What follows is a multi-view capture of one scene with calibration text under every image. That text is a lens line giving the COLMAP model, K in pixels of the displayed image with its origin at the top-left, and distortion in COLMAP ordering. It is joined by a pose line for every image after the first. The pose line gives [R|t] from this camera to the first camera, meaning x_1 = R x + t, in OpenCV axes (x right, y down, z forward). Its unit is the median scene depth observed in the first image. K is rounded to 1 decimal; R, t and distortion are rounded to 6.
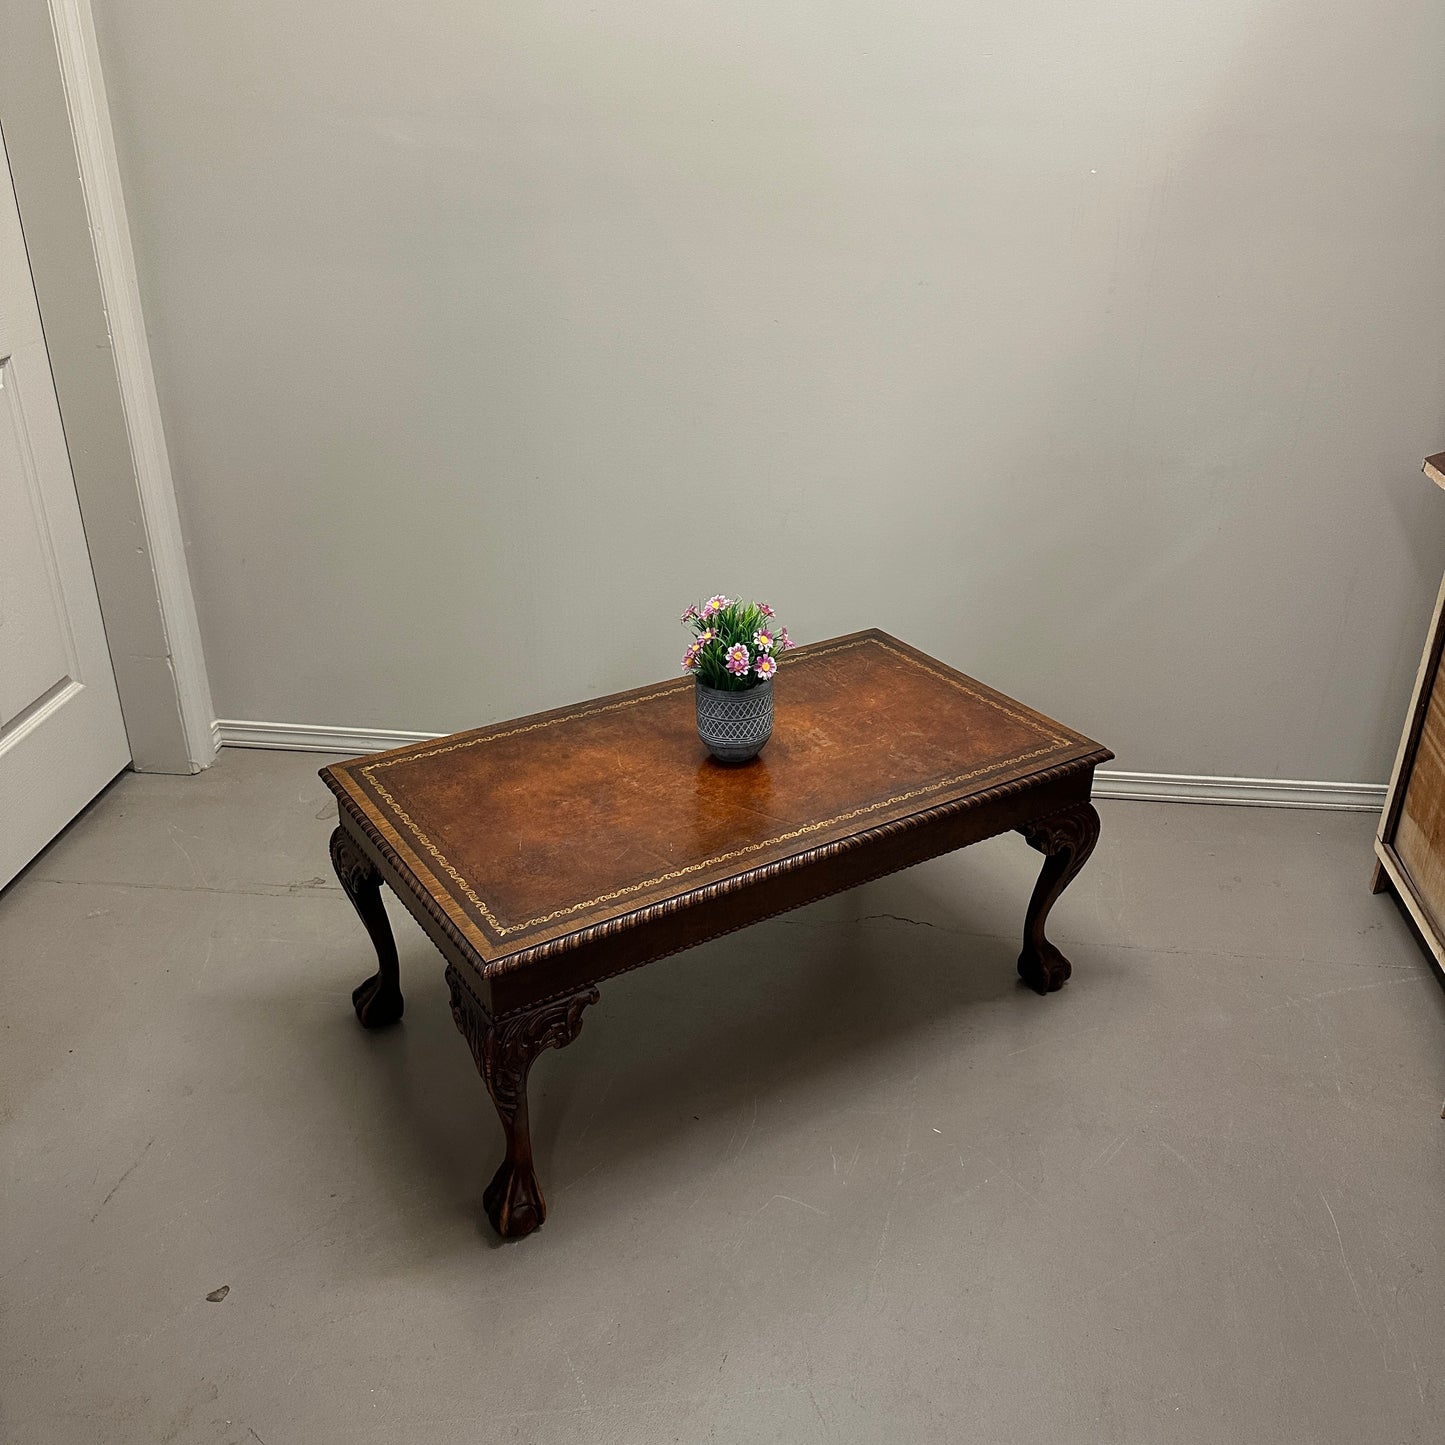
lens RADIAL K [[1332.6, 0, 728.3], [0, 1332.6, 726.3], [0, 0, 1]] dist [0.145012, -0.301925]
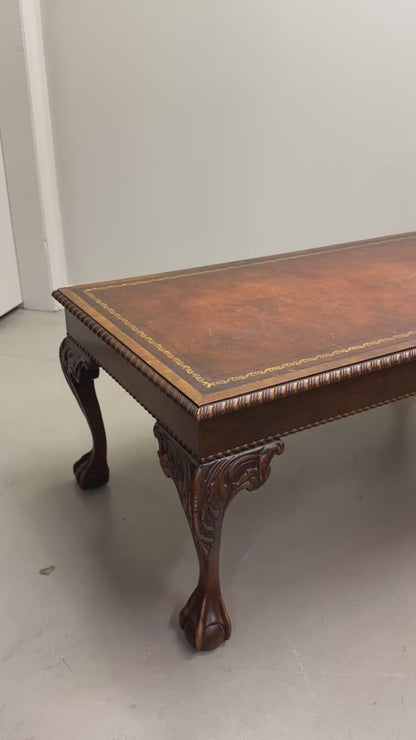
lens RADIAL K [[630.8, 0, 208.0], [0, 630.8, 370.0], [0, 0, 1]] dist [0.092204, -0.001342]
pose [[0.998672, 0.008001, -0.050893, -0.118379], [-0.009463, 0.999548, -0.028552, 0.130624], [0.050641, 0.028995, 0.998296, 0.384676]]
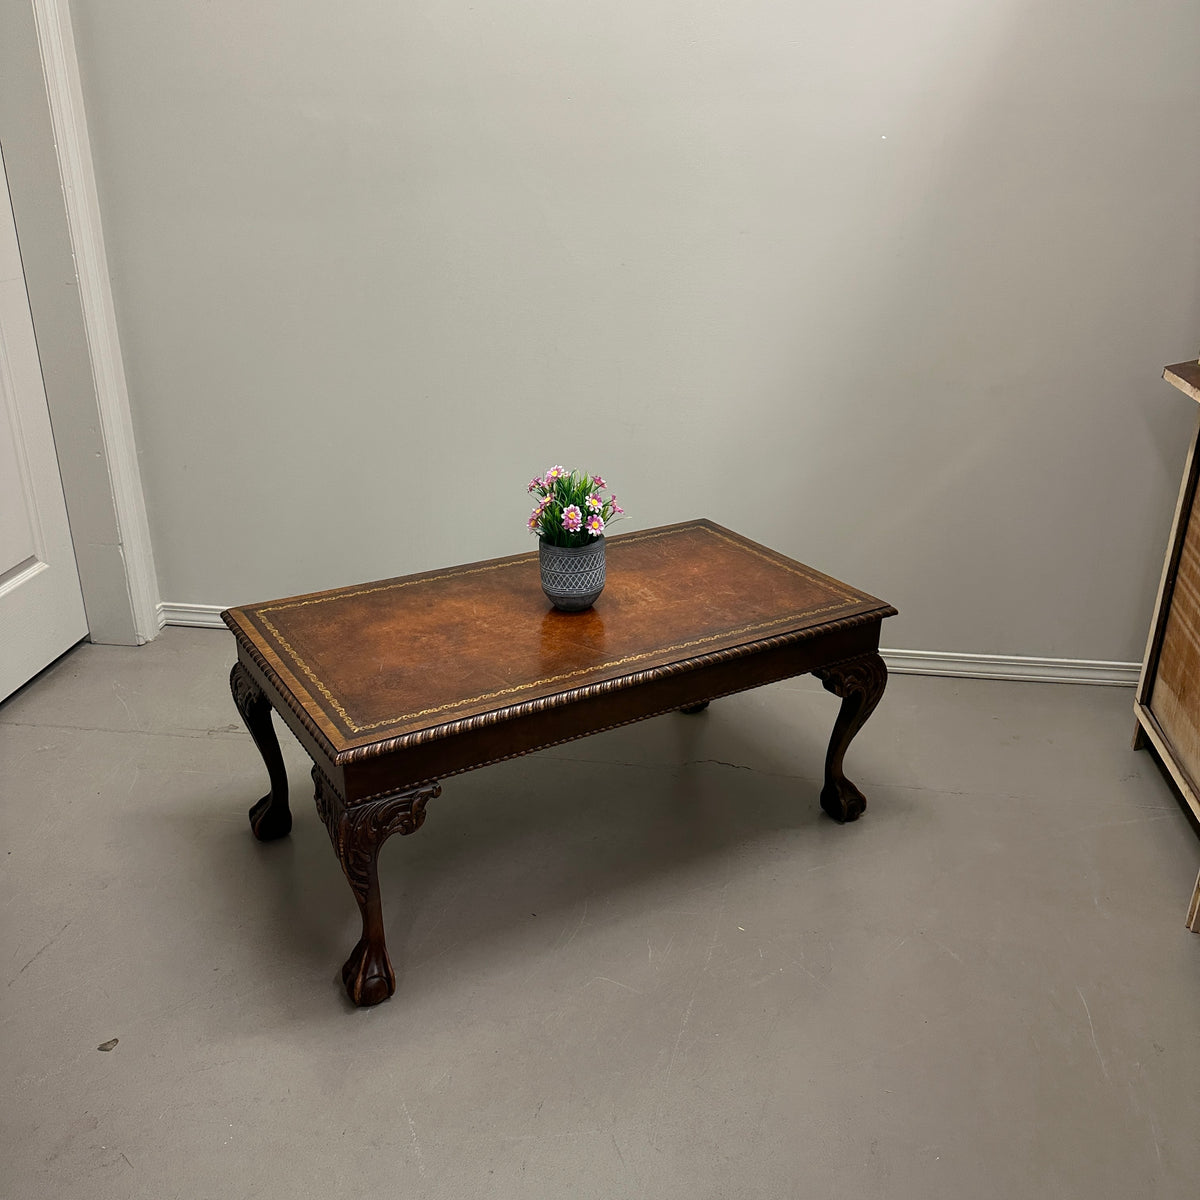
lens RADIAL K [[1106.3, 0, 601.5], [0, 1106.3, 609.7], [0, 0, 1]] dist [0.150814, -0.306719]
pose [[0.999576, 0.009743, -0.027450, 0.059796], [-0.011403, 0.998072, -0.061014, 0.088652], [0.026802, 0.061301, 0.997759, 0.024167]]
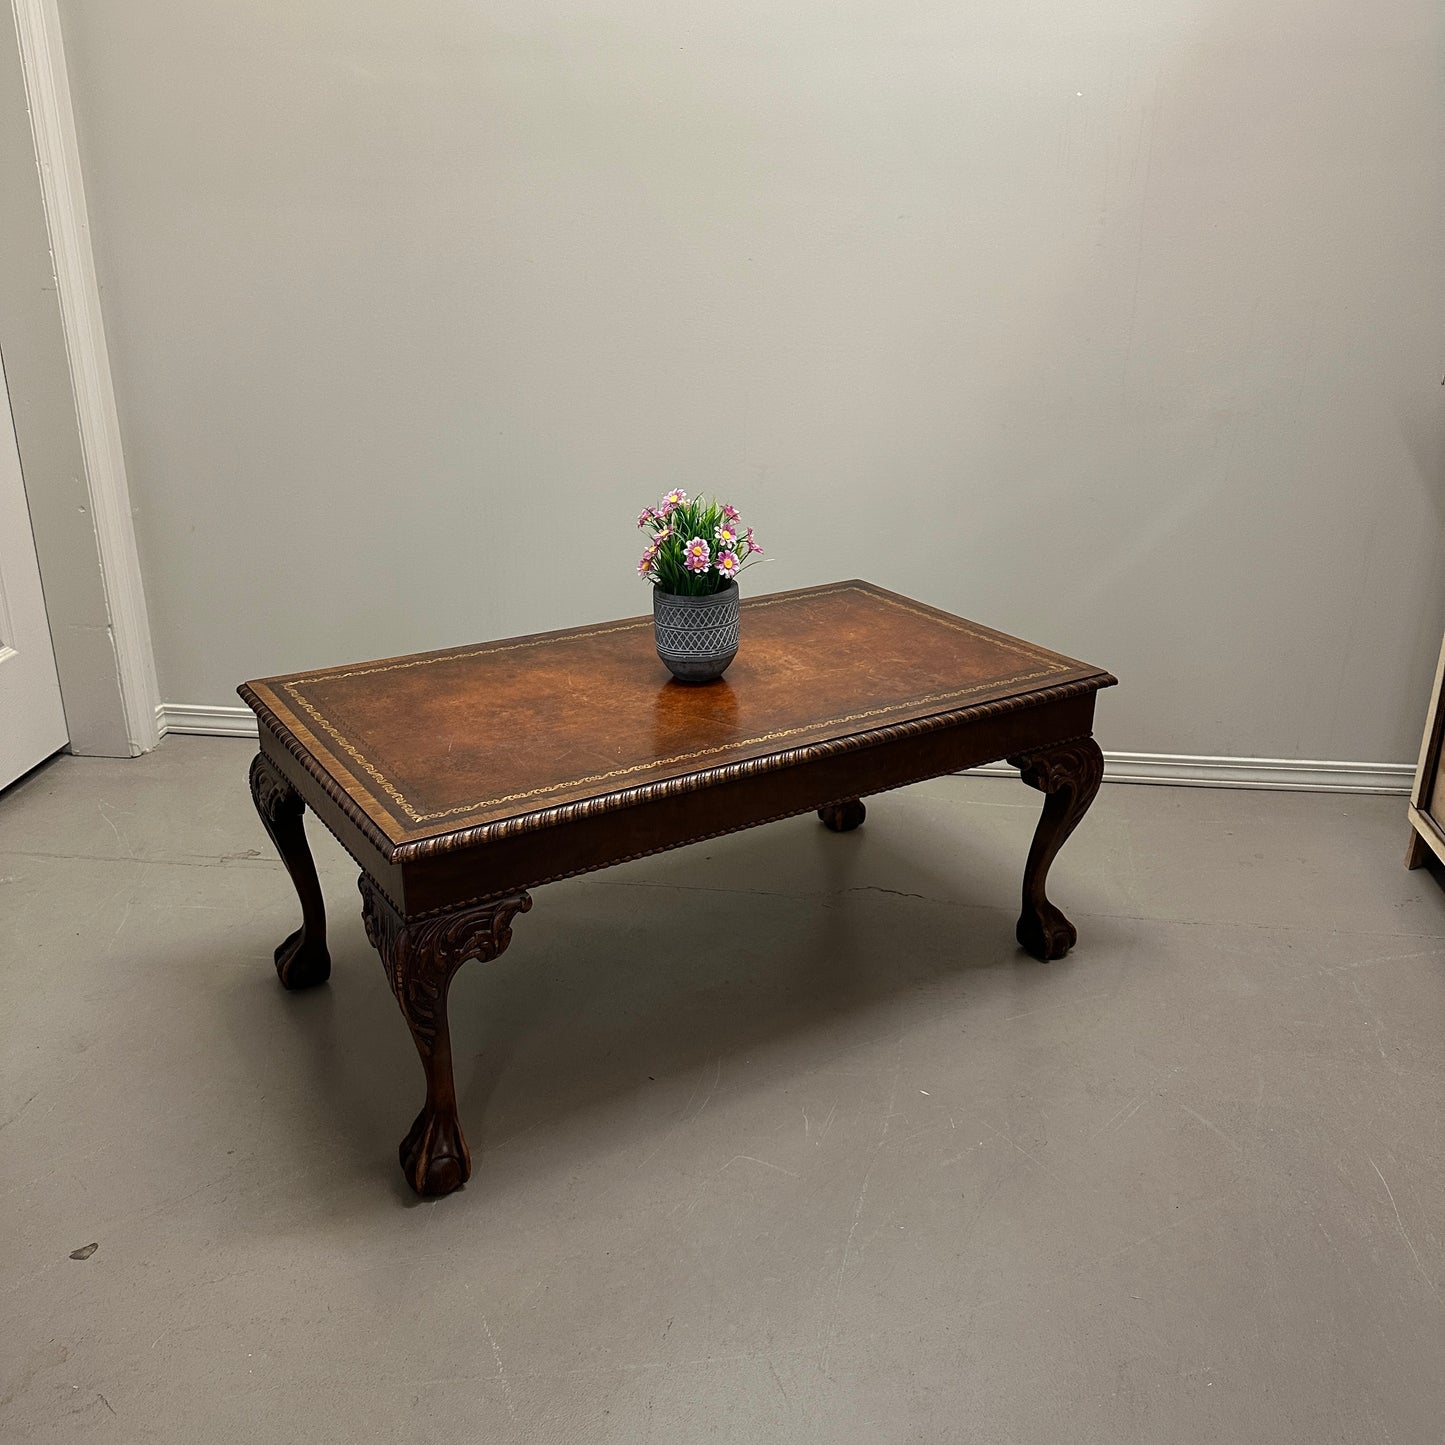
lens RADIAL K [[1332.1, 0, 717.4], [0, 1332.1, 717.1], [0, 0, 1]] dist [0.137838, -0.267844]
pose [[0.999897, -0.000507, -0.014372, 0.033097], [-0.000861, 0.995476, -0.095011, 0.142629], [0.014355, 0.095014, 0.995372, 0.104444]]
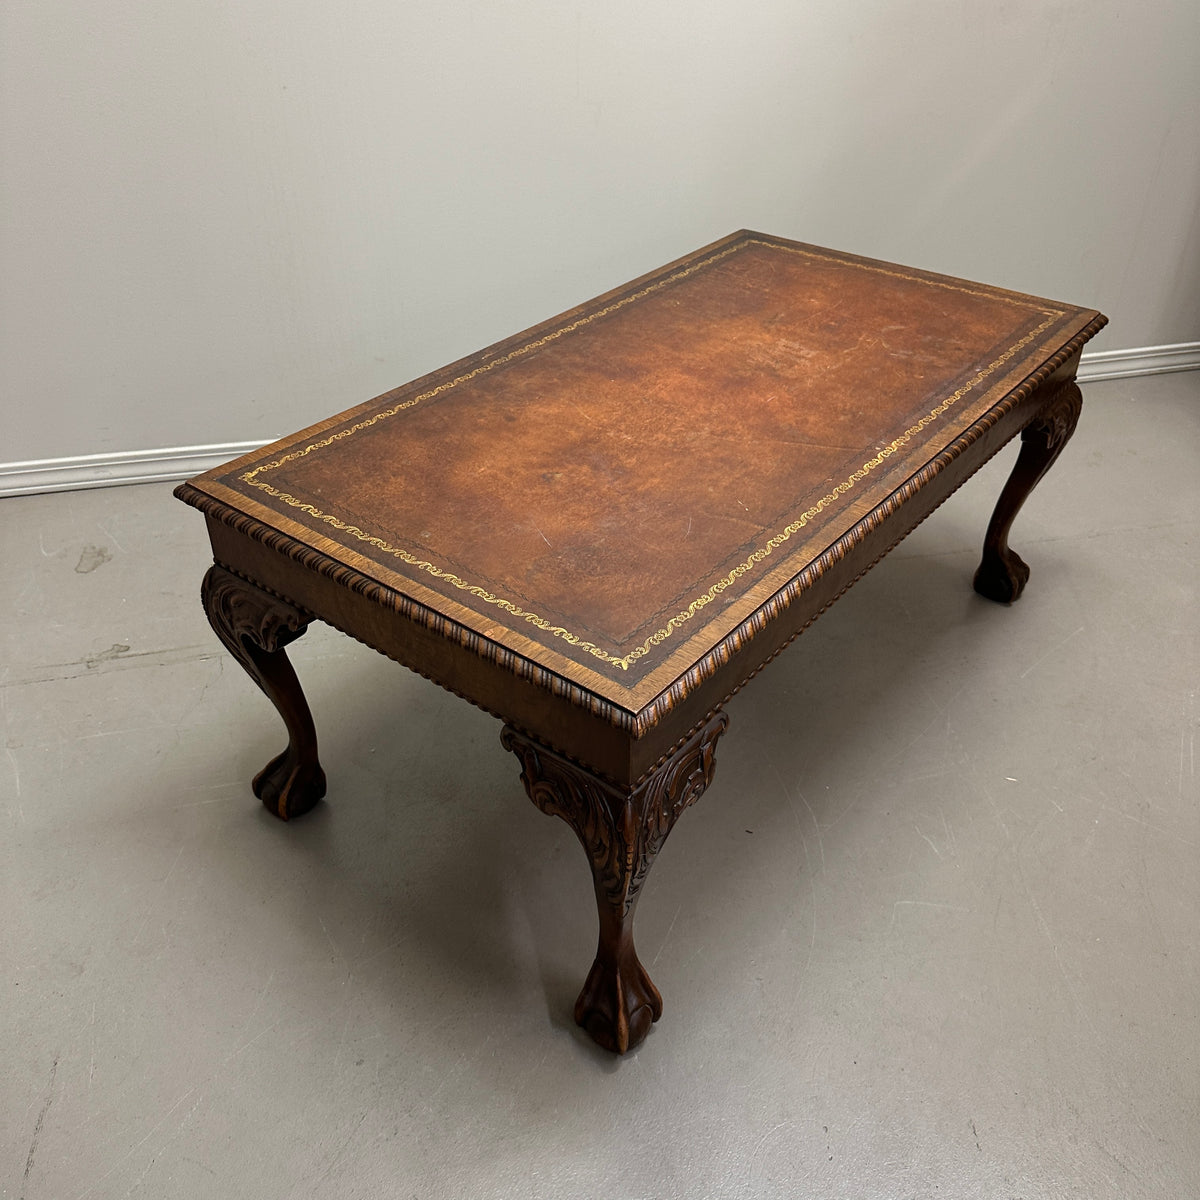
lens RADIAL K [[1111.8, 0, 587.9], [0, 1111.8, 596.0], [0, 0, 1]] dist [0.187964, -0.472225]
pose [[0.950484, -0.193066, 0.243529, -0.262100], [0.153644, 0.973081, 0.171778, 0.019231], [-0.270138, -0.125855, 0.954561, 0.402822]]
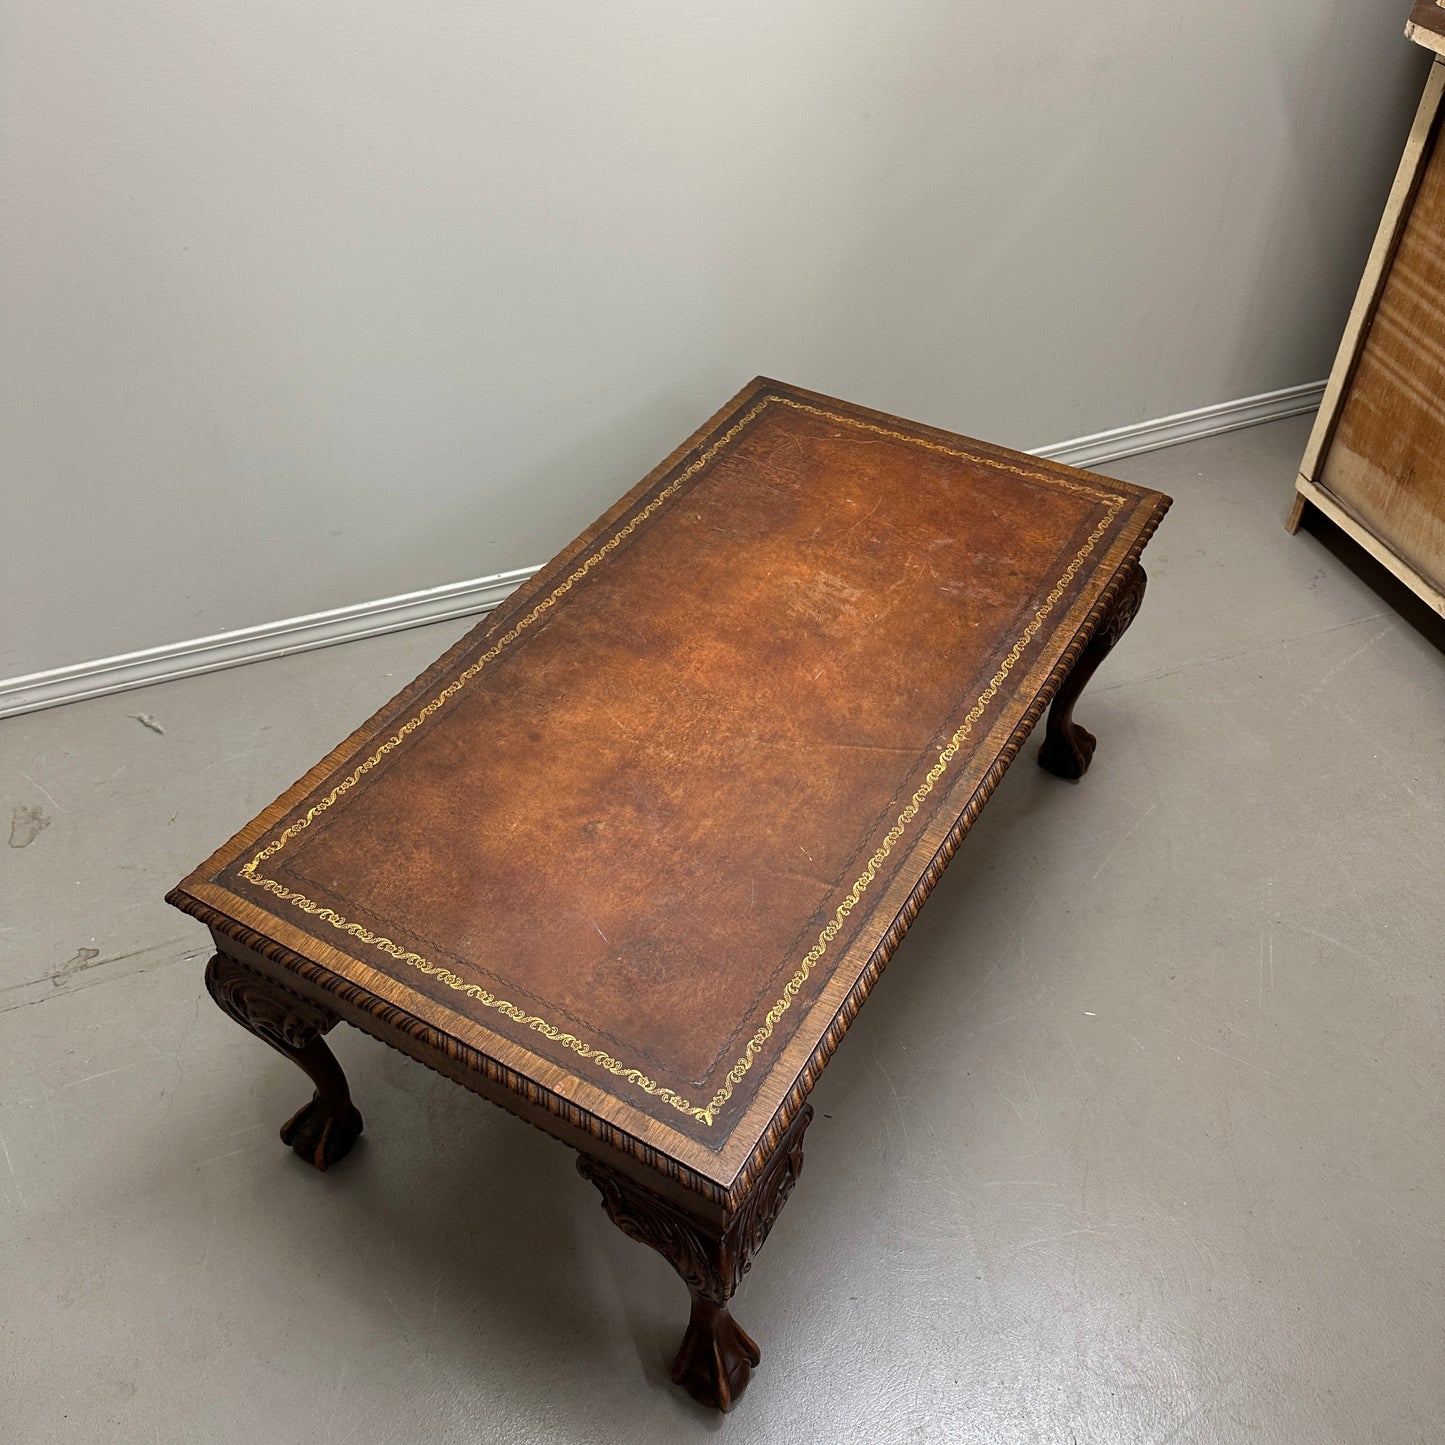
lens RADIAL K [[1332.1, 0, 724.3], [0, 1332.1, 734.2], [0, 0, 1]] dist [0.150814, -0.306719]
pose [[0.897269, -0.320457, 0.303672, -0.247822], [0.213277, 0.916887, 0.337389, -0.188366], [-0.386551, -0.237962, 0.891040, 0.396468]]
